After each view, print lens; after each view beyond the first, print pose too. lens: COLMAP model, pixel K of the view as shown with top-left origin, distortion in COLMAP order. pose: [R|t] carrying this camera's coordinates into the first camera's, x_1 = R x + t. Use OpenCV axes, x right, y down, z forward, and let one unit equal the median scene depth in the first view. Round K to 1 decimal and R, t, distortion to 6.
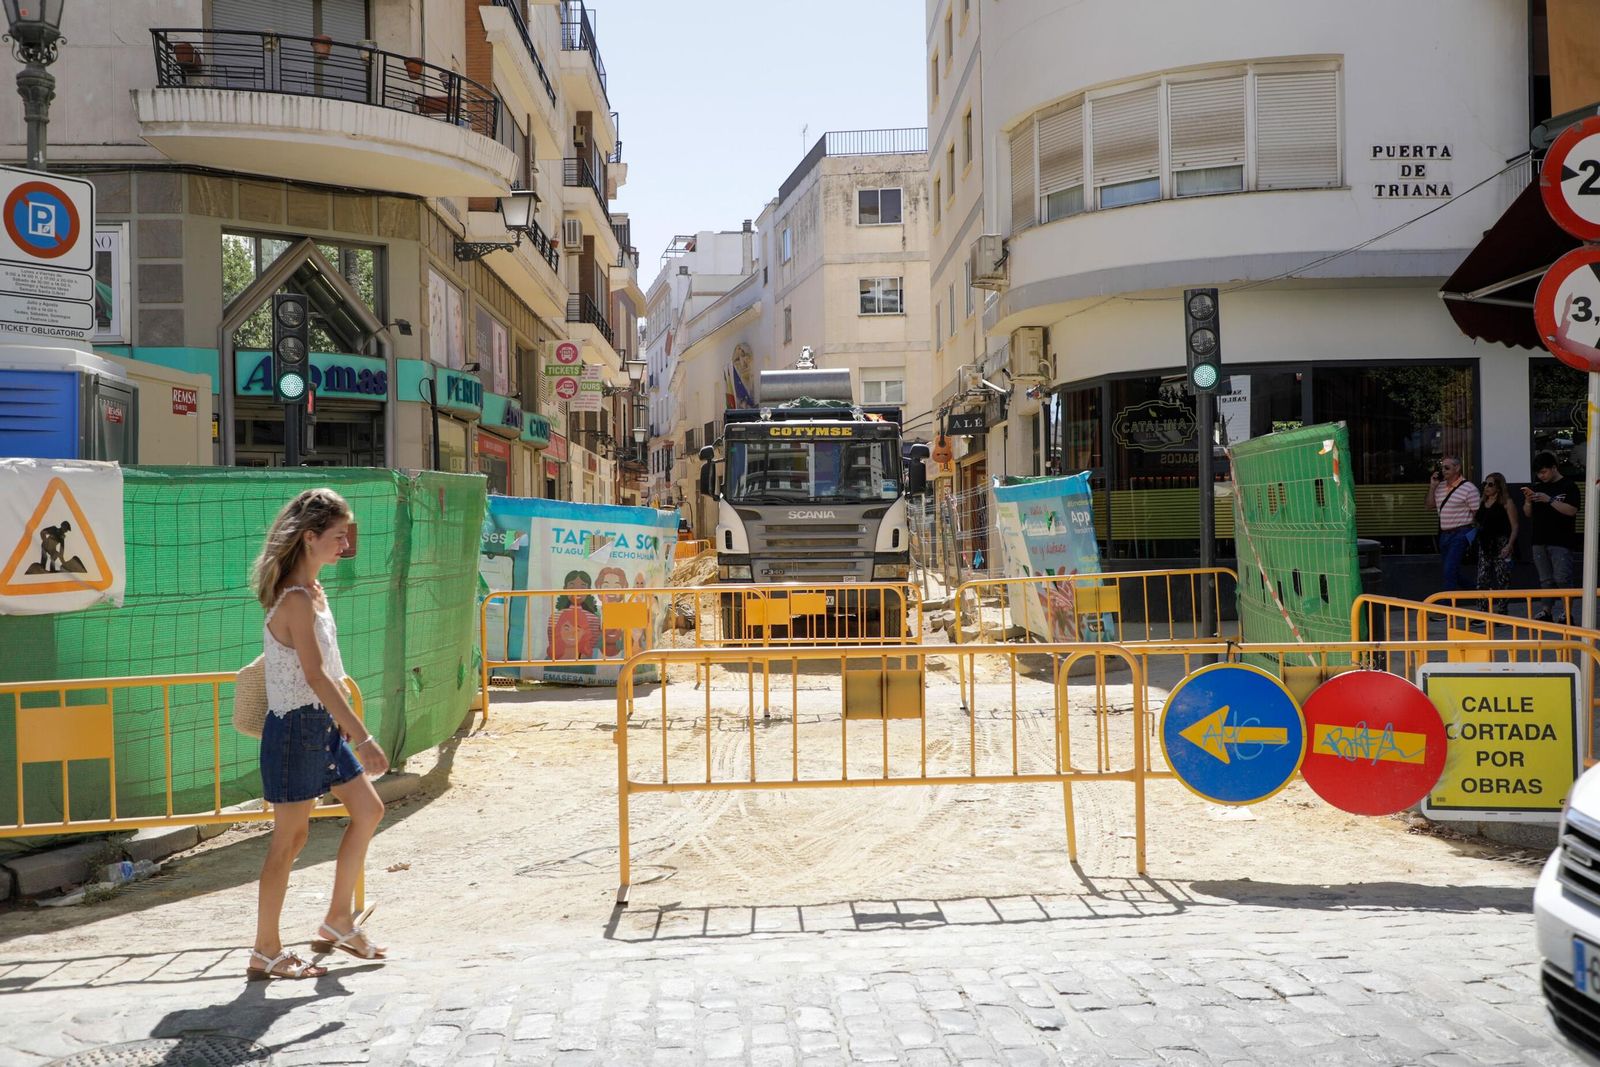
lens RADIAL K [[1689.5, 0, 800.0], [0, 1689.5, 533.5], [0, 0, 1]] dist [0.013762, 0.010908]
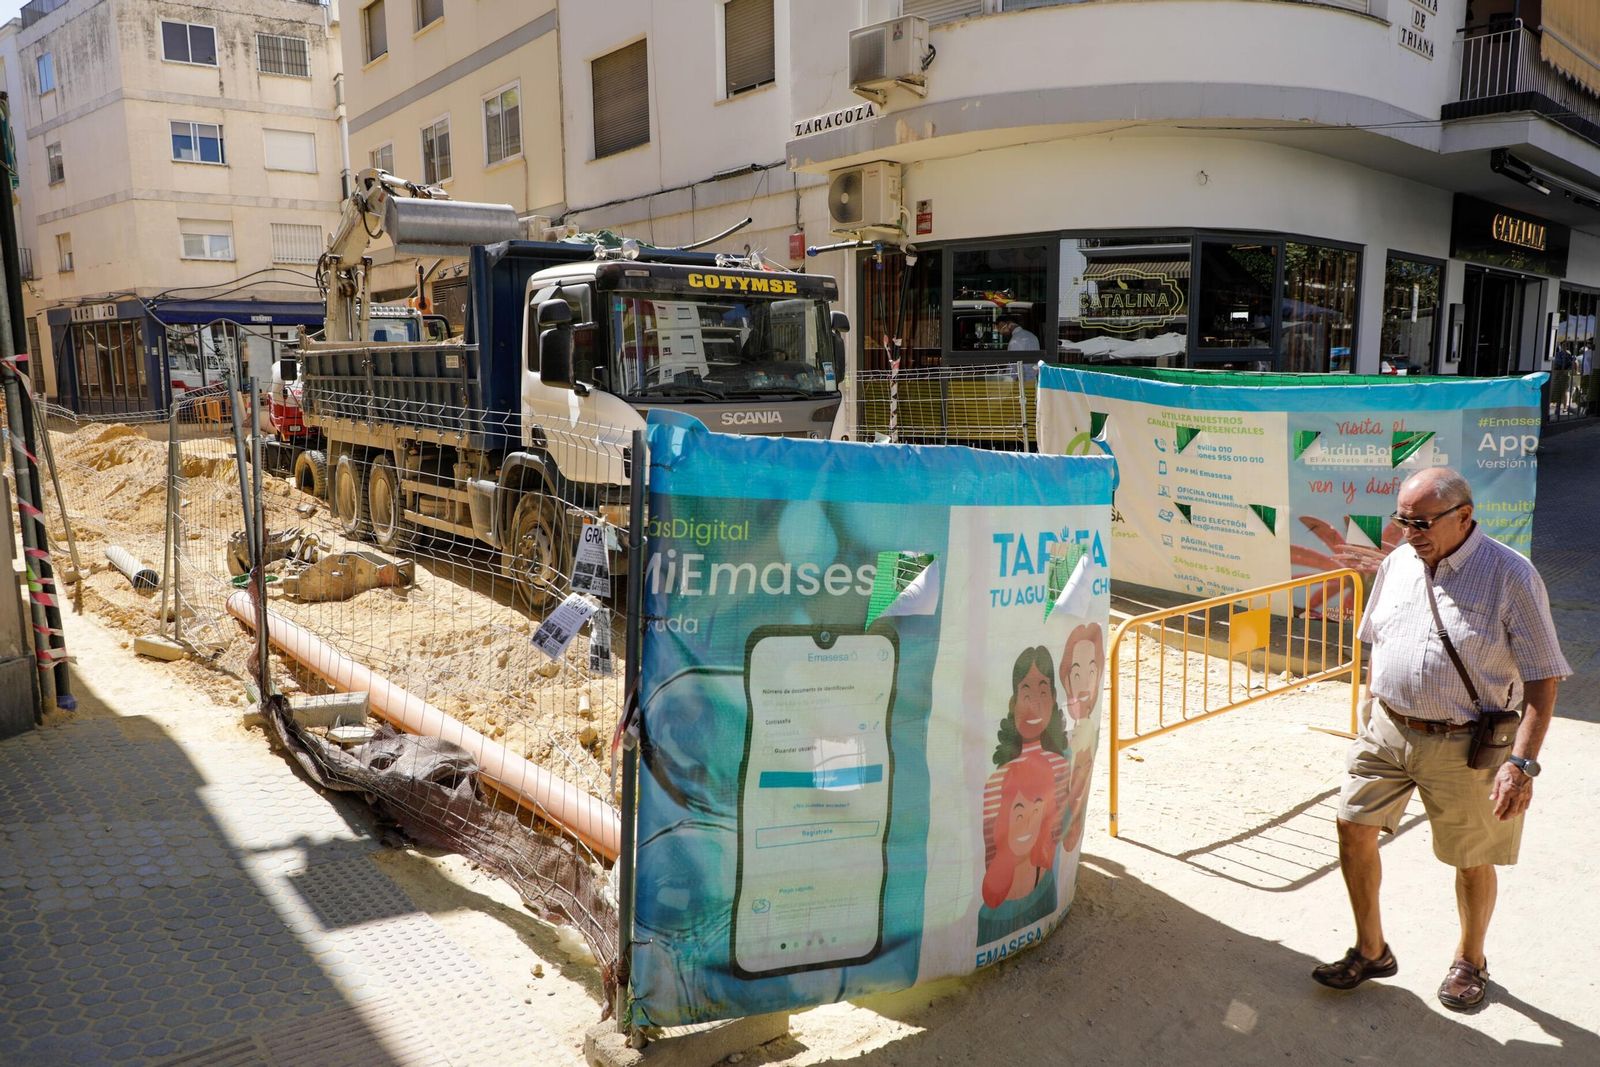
lens RADIAL K [[1112.7, 0, 822.8], [0, 1112.7, 534.3], [0, 0, 1]] dist [0.001331, 0.001871]
pose [[0.767217, -0.086020, 0.635594, -0.222341], [-0.004287, 0.990256, 0.139195, -0.024060], [-0.641374, -0.109518, 0.759372, 0.608908]]
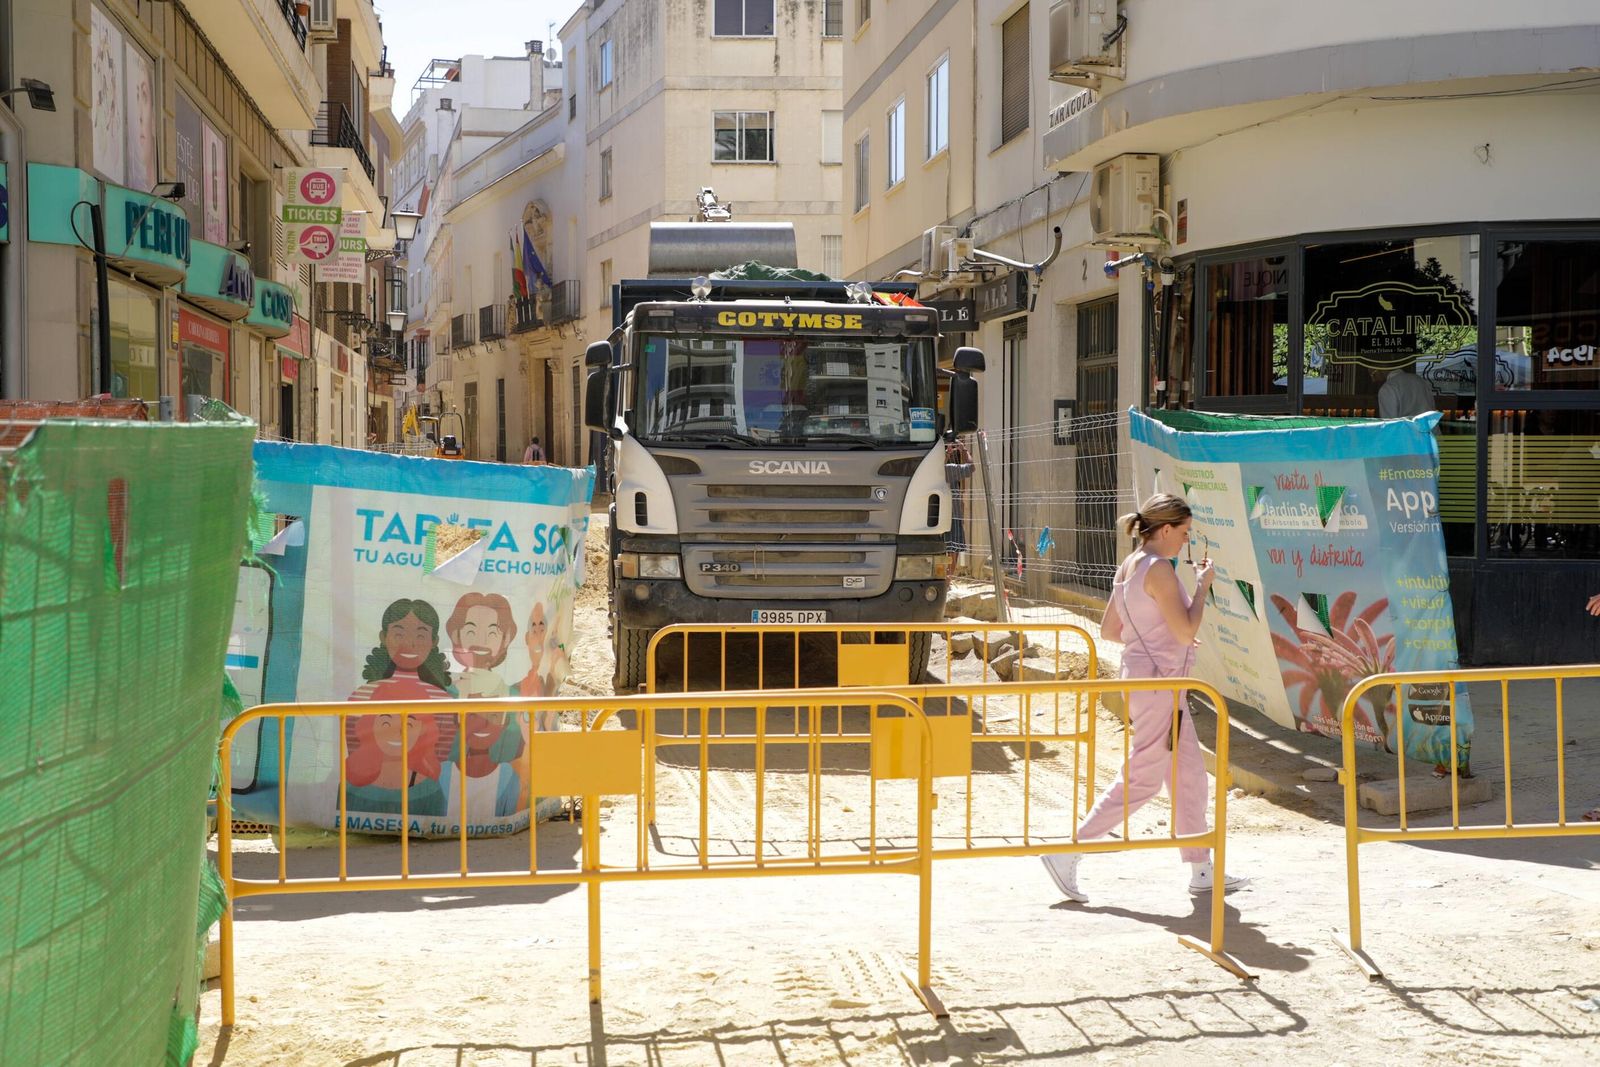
lens RADIAL K [[2012.1, 0, 806.9], [0, 2012.1, 524.1], [0, 0, 1]] dist [0.010724, 0.032971]
pose [[0.992277, 0.013708, 0.123280, -0.064813], [-0.018376, 0.999154, 0.036803, -0.015738], [-0.122671, -0.038785, 0.991689, 0.303304]]
